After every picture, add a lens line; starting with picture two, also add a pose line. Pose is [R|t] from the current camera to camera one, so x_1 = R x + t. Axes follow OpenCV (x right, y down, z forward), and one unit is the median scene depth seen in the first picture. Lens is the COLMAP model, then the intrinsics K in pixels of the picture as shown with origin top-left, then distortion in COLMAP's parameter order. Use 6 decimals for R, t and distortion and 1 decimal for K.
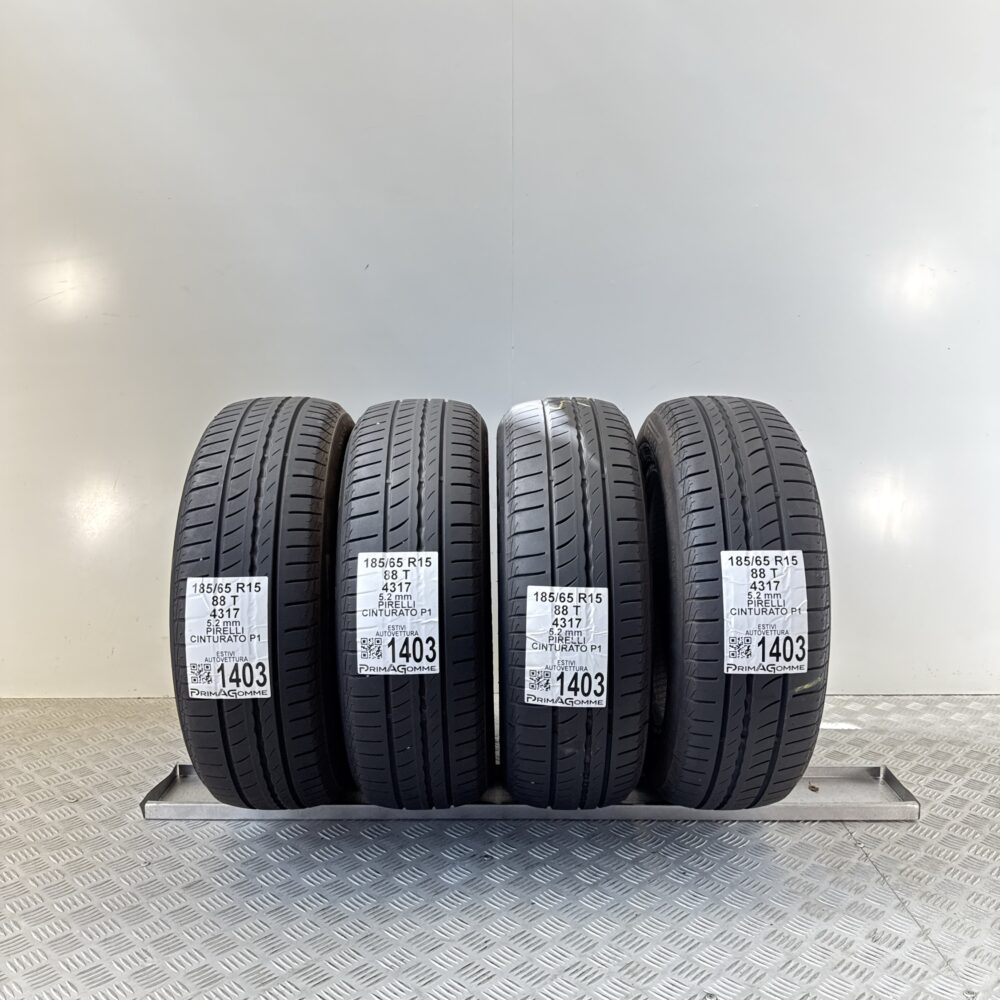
lens RADIAL K [[952.4, 0, 494.6], [0, 952.4, 500.9], [0, 0, 1]] dist [0.080022, 0.000000]
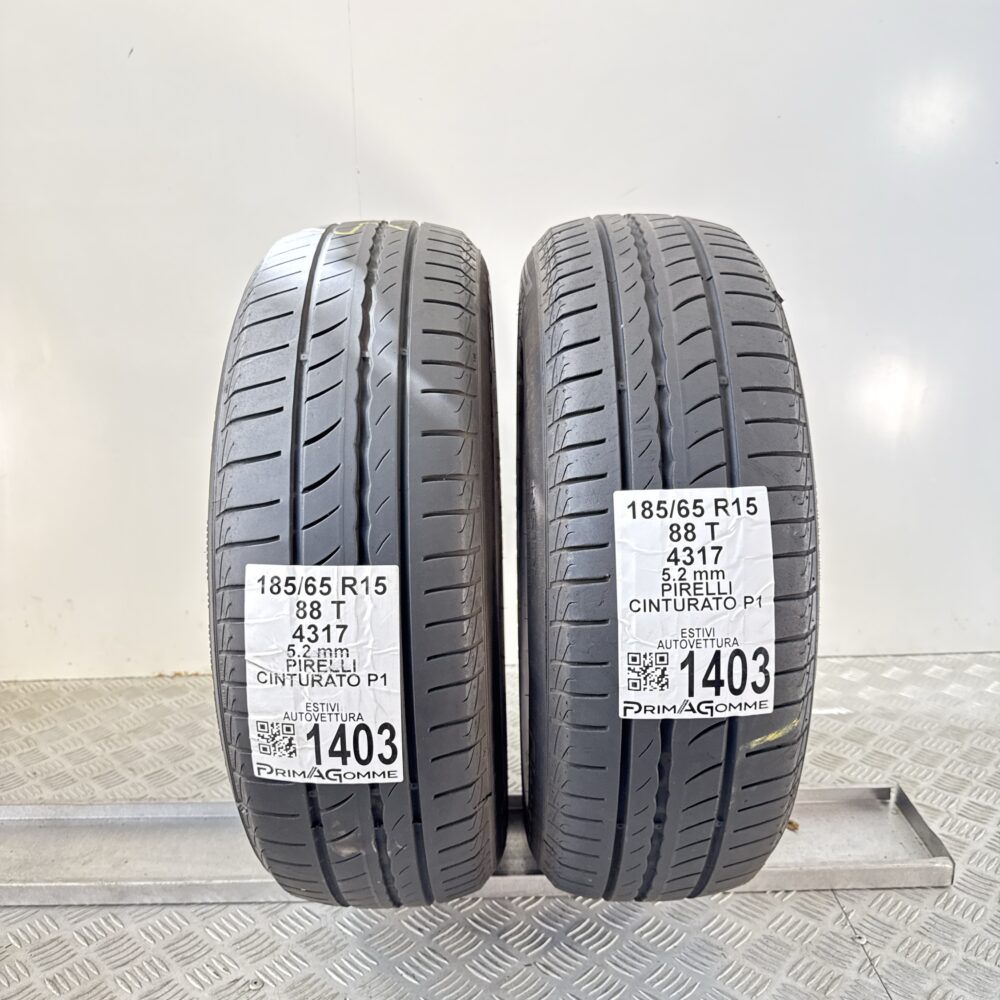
lens RADIAL K [[952.4, 0, 502.1], [0, 952.4, 501.6], [0, 0, 1]] dist [0.080022, 0.000000]
pose [[0.999820, -0.017949, 0.006167, 0.170657], [0.017181, 0.994035, 0.107697, 0.000722], [-0.008063, -0.107572, 0.994165, 0.475414]]
